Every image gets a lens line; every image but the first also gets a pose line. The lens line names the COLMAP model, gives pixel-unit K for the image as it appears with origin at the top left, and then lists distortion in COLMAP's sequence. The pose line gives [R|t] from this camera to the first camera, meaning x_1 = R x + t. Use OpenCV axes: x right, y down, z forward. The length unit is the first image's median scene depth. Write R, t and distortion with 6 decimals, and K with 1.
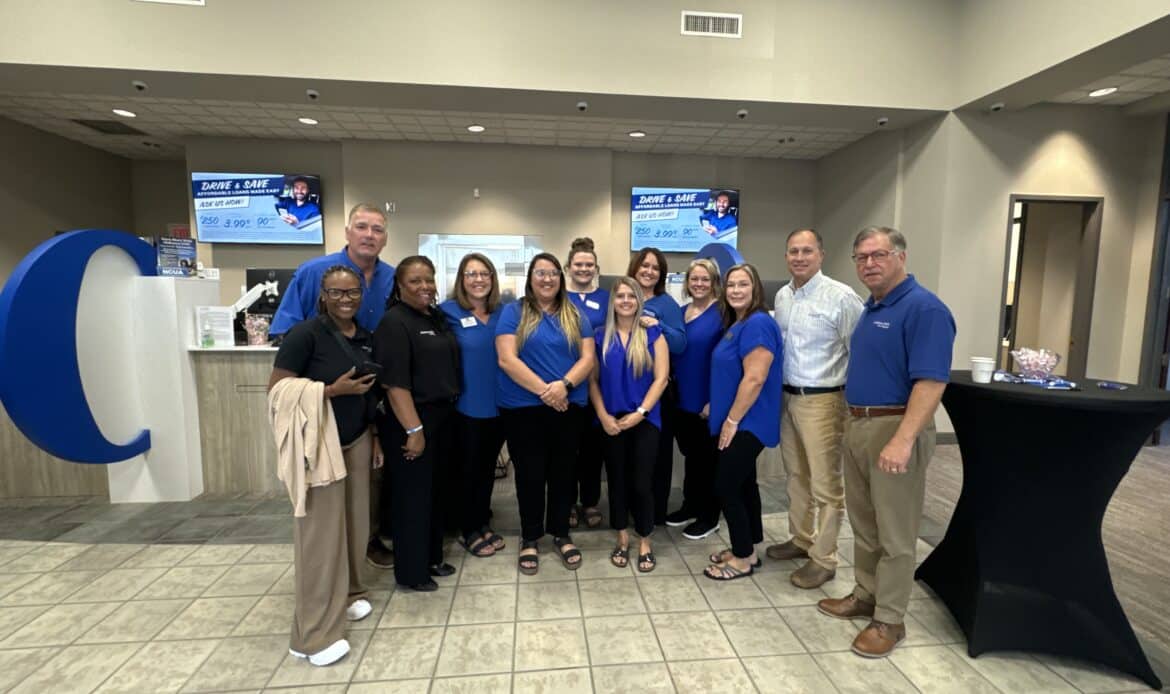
lens RADIAL K [[503.3, 0, 586.5], [0, 503.3, 346.2], [0, 0, 1]] dist [-0.007354, 0.000481]
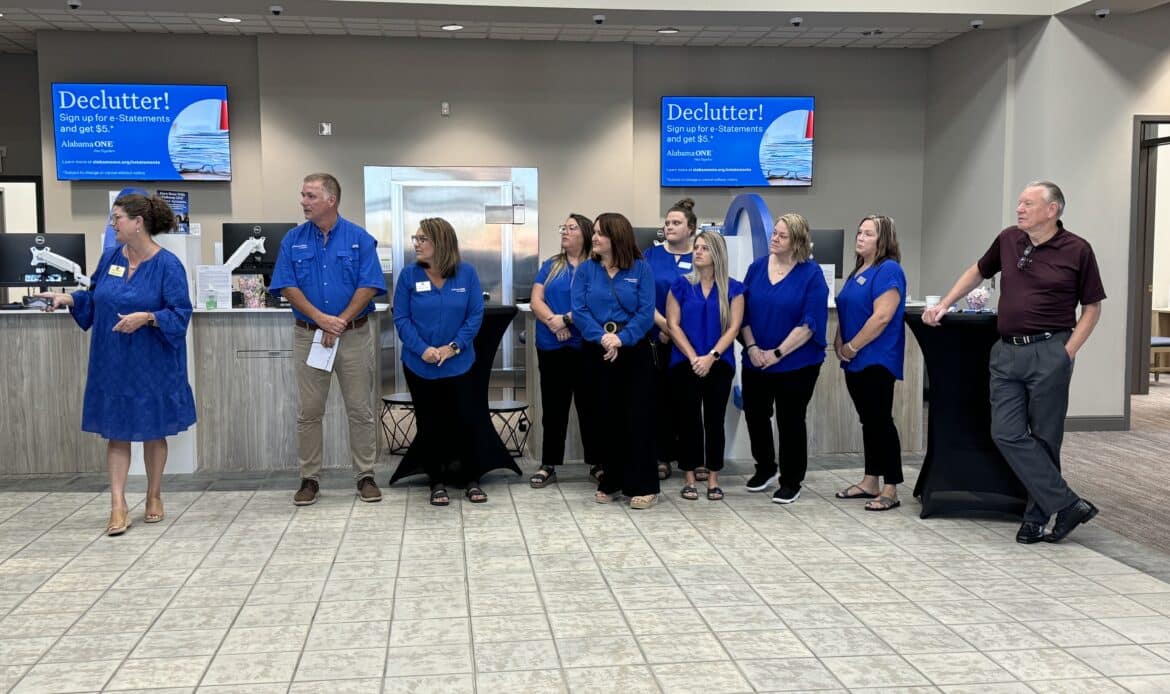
lens RADIAL K [[1183.4, 0, 577.4], [0, 1183.4, 354.0], [0, 0, 1]] dist [0.065754, 0.000000]
pose [[0.999813, -0.013270, 0.014076, -0.101096], [0.013427, 0.999849, -0.011071, 0.117715], [-0.013927, 0.011258, 0.999840, -1.208562]]
